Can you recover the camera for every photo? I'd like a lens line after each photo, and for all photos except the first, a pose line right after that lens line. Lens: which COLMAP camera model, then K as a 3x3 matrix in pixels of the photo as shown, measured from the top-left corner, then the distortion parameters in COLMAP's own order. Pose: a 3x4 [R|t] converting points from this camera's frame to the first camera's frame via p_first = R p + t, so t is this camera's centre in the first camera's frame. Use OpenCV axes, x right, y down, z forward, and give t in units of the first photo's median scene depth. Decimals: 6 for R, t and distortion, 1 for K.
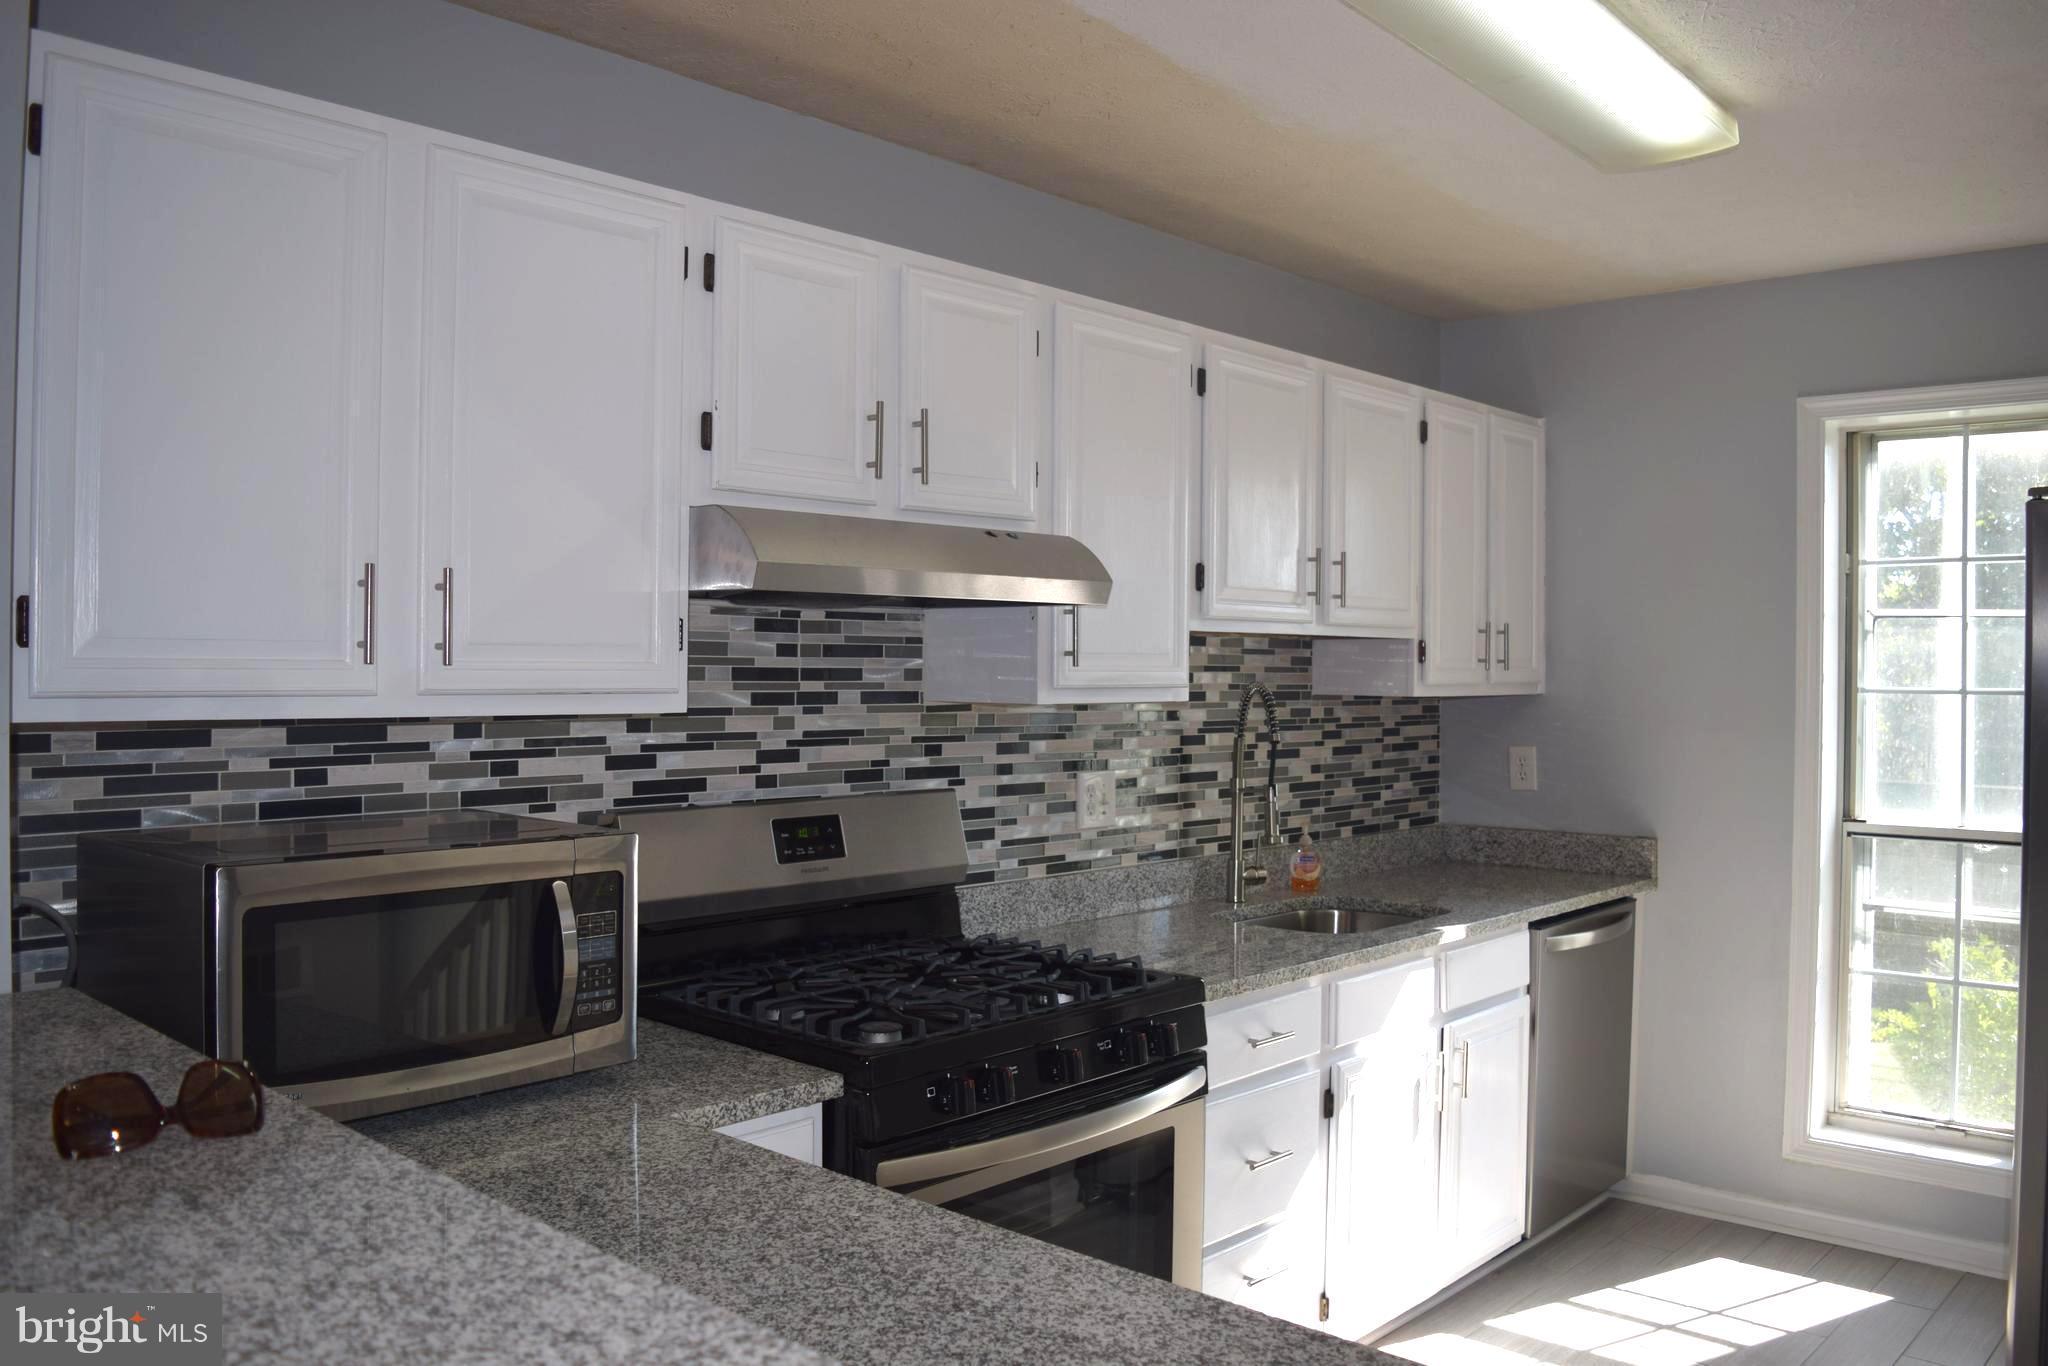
lens RADIAL K [[1617.6, 0, 1029.7], [0, 1617.6, 679.0], [0, 0, 1]] dist [-0.094712, 0.022488]
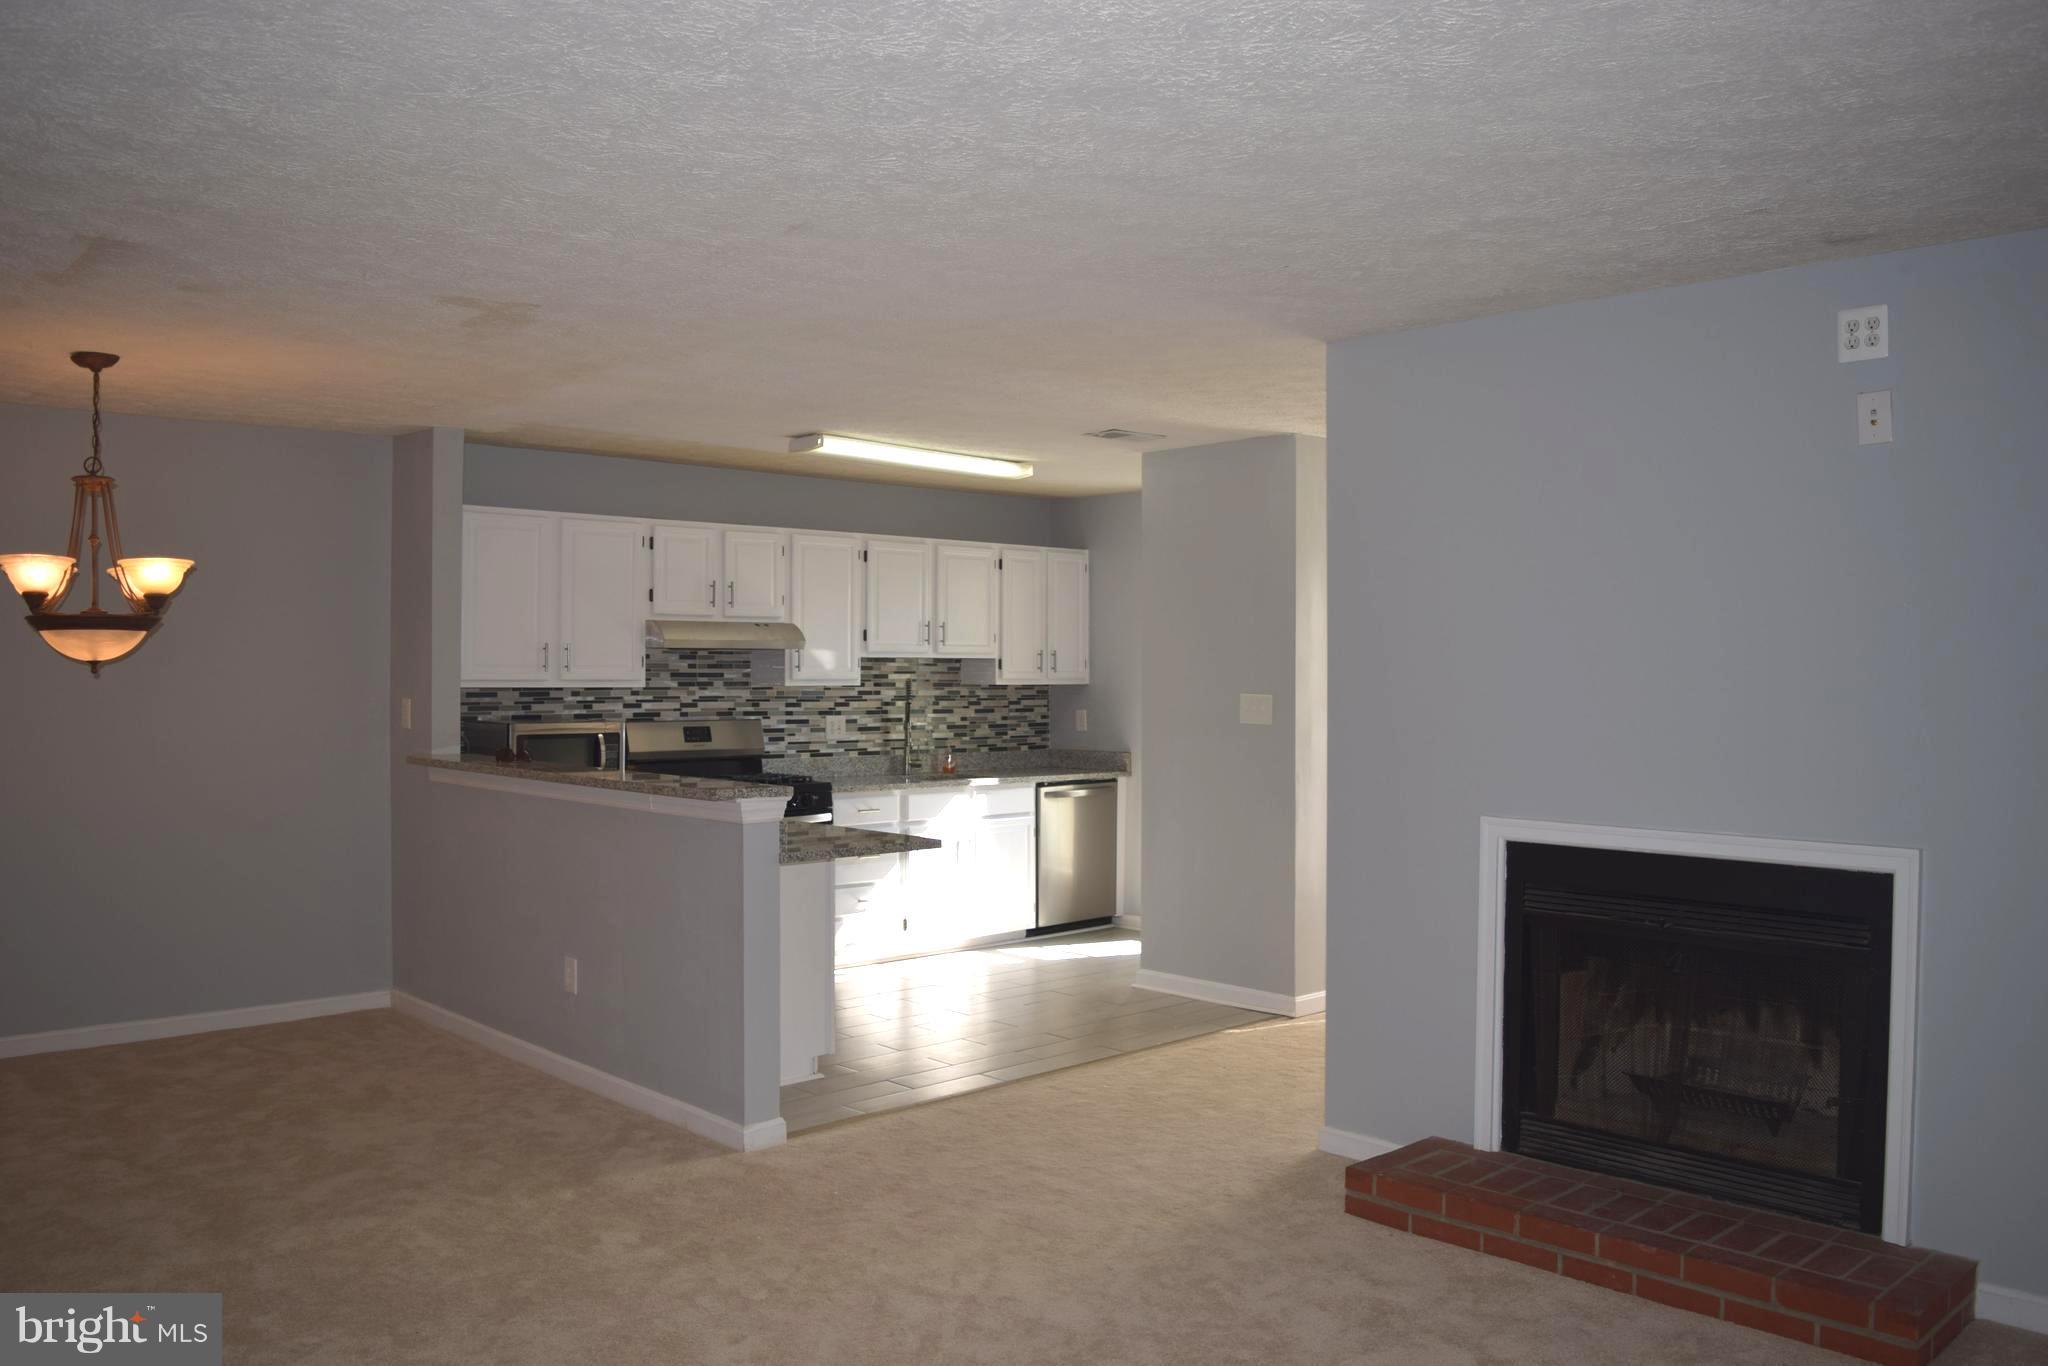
lens RADIAL K [[1617.6, 0, 1013.4], [0, 1617.6, 681.1], [0, 0, 1]] dist [-0.094712, 0.022488]
pose [[0.996525, -0.005242, -0.083127, 0.600649], [0.004930, 0.999980, -0.003959, 0.020201], [0.083146, 0.003536, 0.996531, -1.620514]]
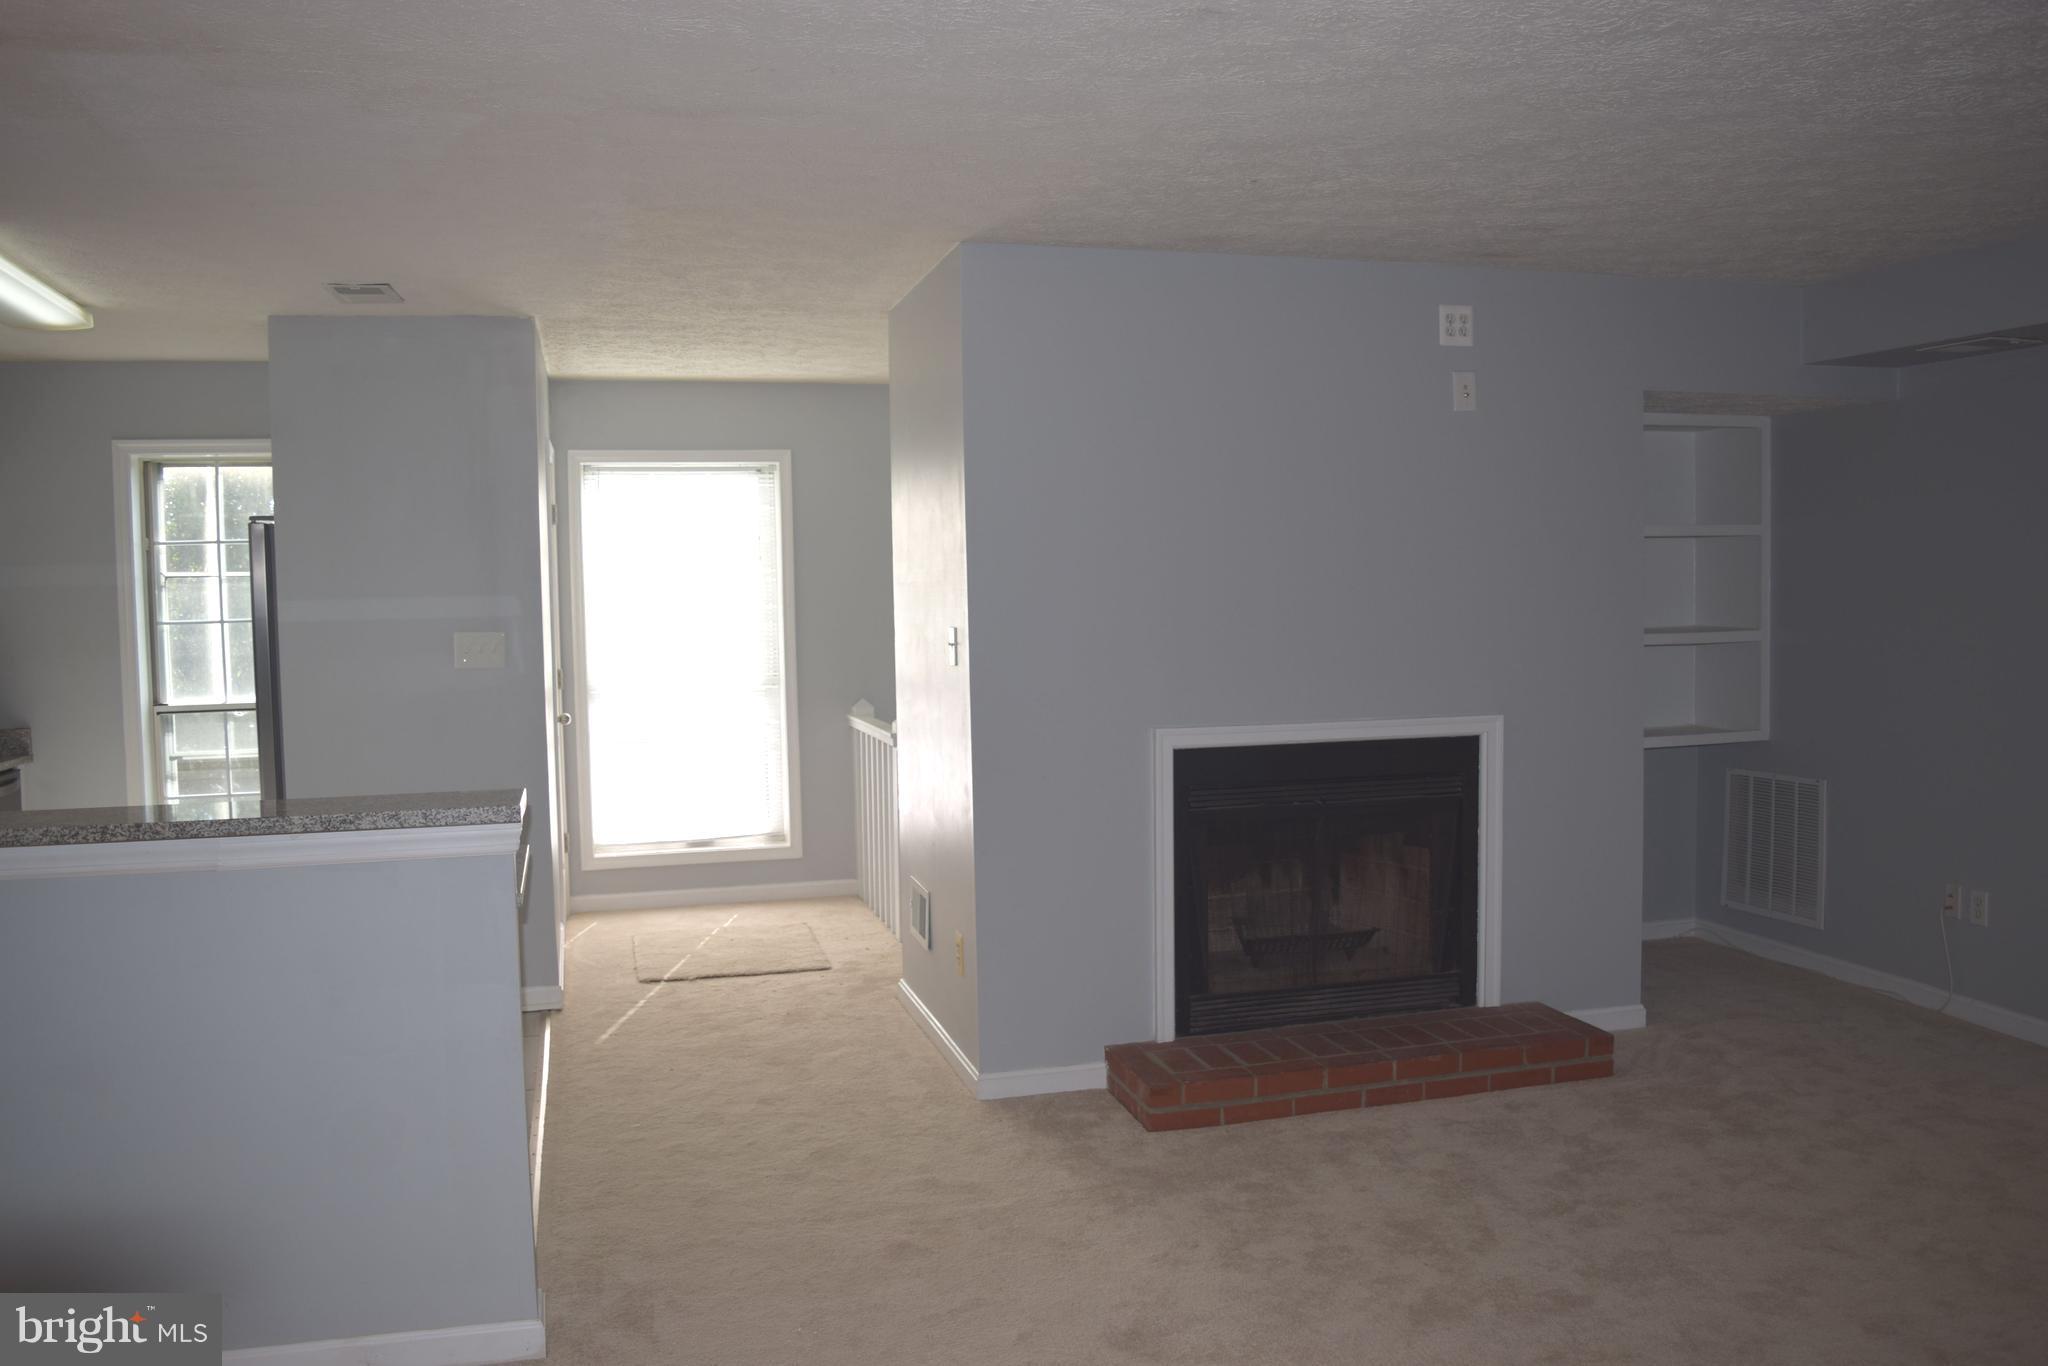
lens RADIAL K [[1617.6, 0, 1037.9], [0, 1617.6, 675.4], [0, 0, 1]] dist [-0.094712, 0.022488]
pose [[0.530925, -0.065212, 0.844906, -0.487990], [0.031970, 0.997866, 0.056928, -0.003669], [-0.846816, -0.003213, 0.531877, -0.837085]]
